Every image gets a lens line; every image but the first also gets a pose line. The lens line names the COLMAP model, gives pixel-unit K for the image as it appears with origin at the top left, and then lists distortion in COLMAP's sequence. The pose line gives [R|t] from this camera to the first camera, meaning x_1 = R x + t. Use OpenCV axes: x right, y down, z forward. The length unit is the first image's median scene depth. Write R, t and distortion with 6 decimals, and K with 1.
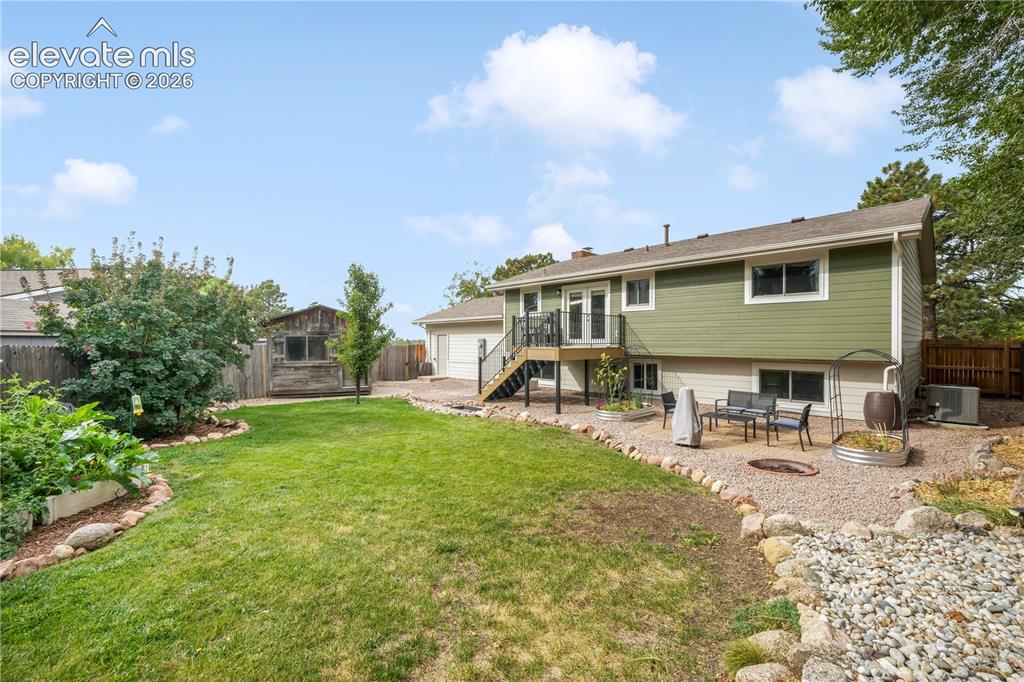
lens RADIAL K [[417.1, 0, 509.9], [0, 417.1, 342.4], [0, 0, 1]] dist [0.000316, 0.000275]
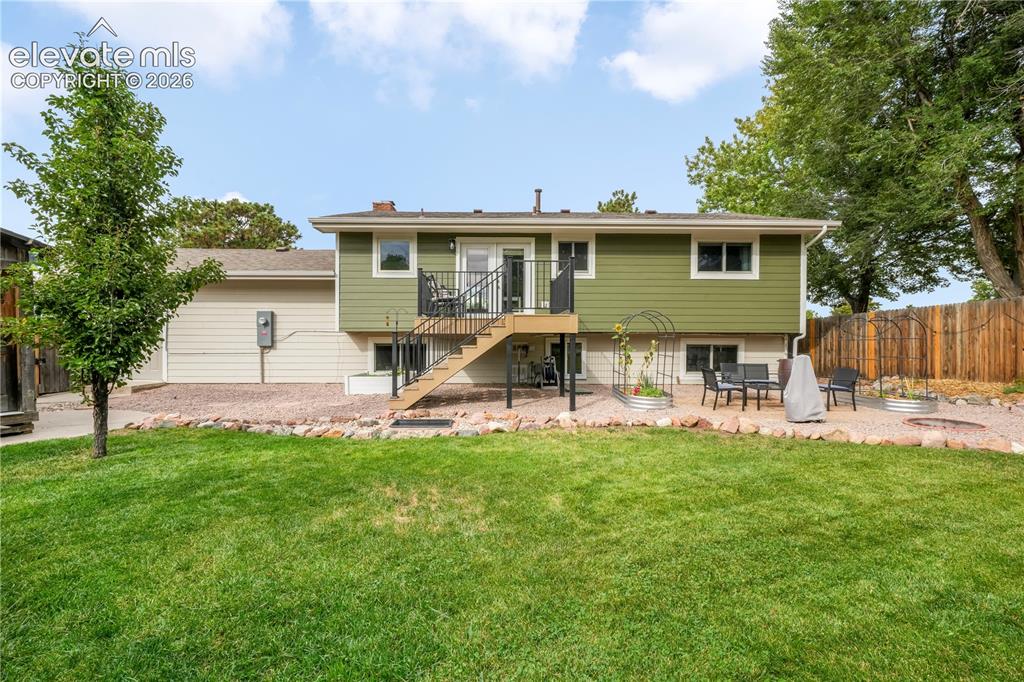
lens RADIAL K [[431.6, 0, 504.4], [0, 431.6, 343.0], [0, 0, 1]] dist [0.002291, 0.000274]
pose [[0.690398, 0.000013, 0.723430, -0.422342], [-0.002381, 0.999995, 0.002254, 0.052494], [-0.723426, -0.003279, 0.690394, 0.525185]]
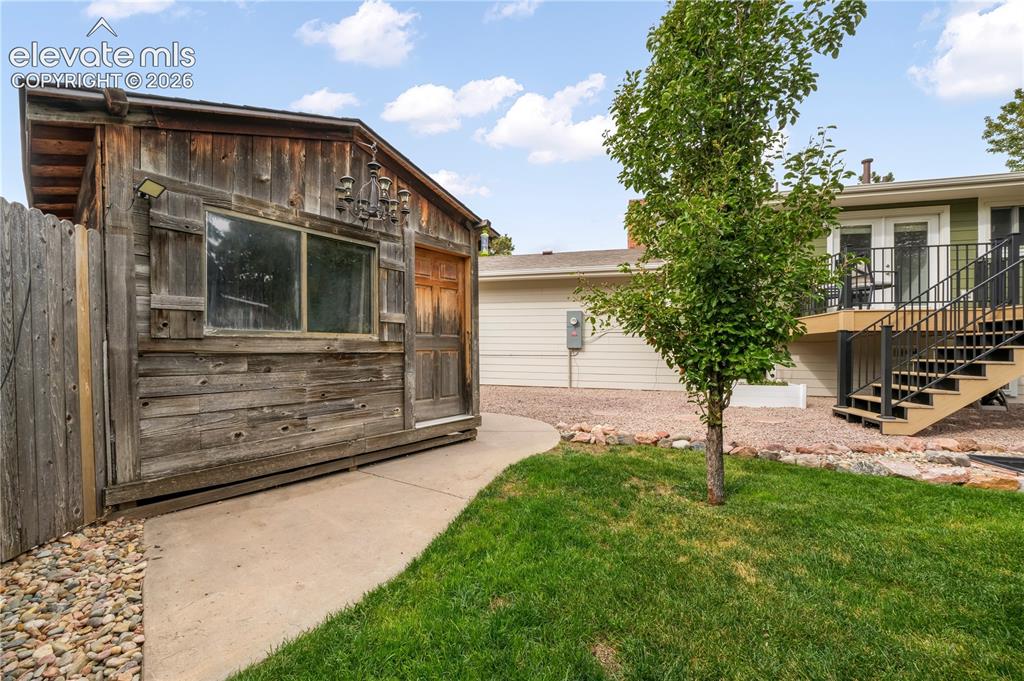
lens RADIAL K [[394.1, 0, 508.4], [0, 394.1, 346.3], [0, 0, 1]] dist [-0.001959, -0.000114]
pose [[0.857801, 0.013904, 0.513793, -0.627208], [-0.010938, 0.999901, -0.008798, 0.067286], [-0.513865, 0.001927, 0.857869, 0.923772]]
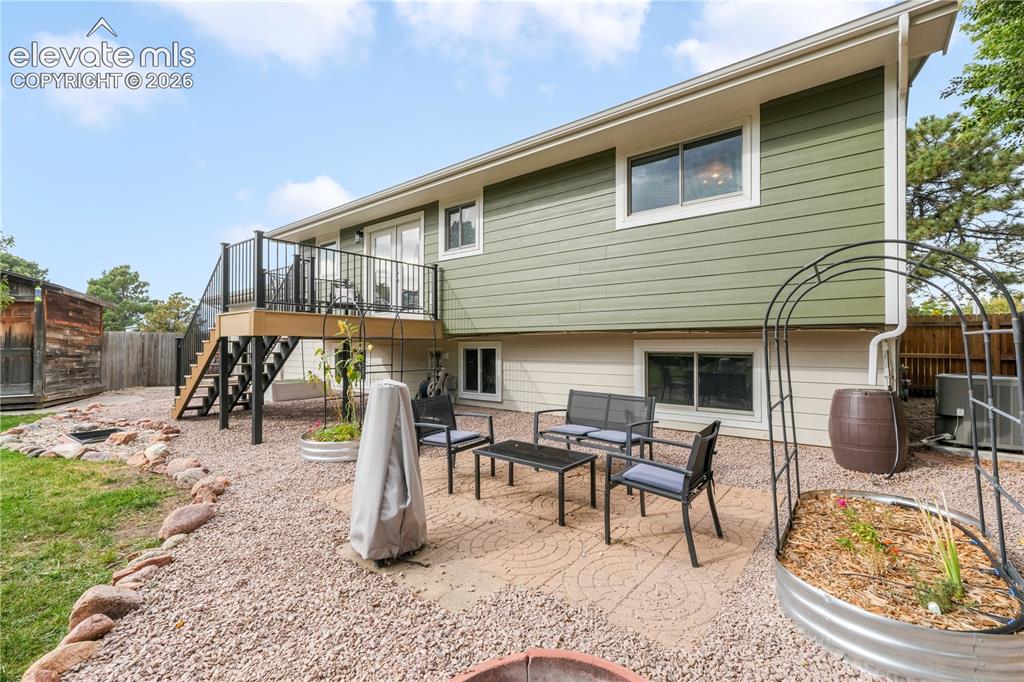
lens RADIAL K [[437.5, 0, 508.7], [0, 437.5, 343.3], [0, 0, 1]] dist [0.001418, 0.004018]
pose [[0.991284, 0.000529, 0.131745, 0.304681], [0.000544, 0.999967, -0.008109, 0.050712], [-0.131745, 0.008110, 0.991251, 0.399810]]
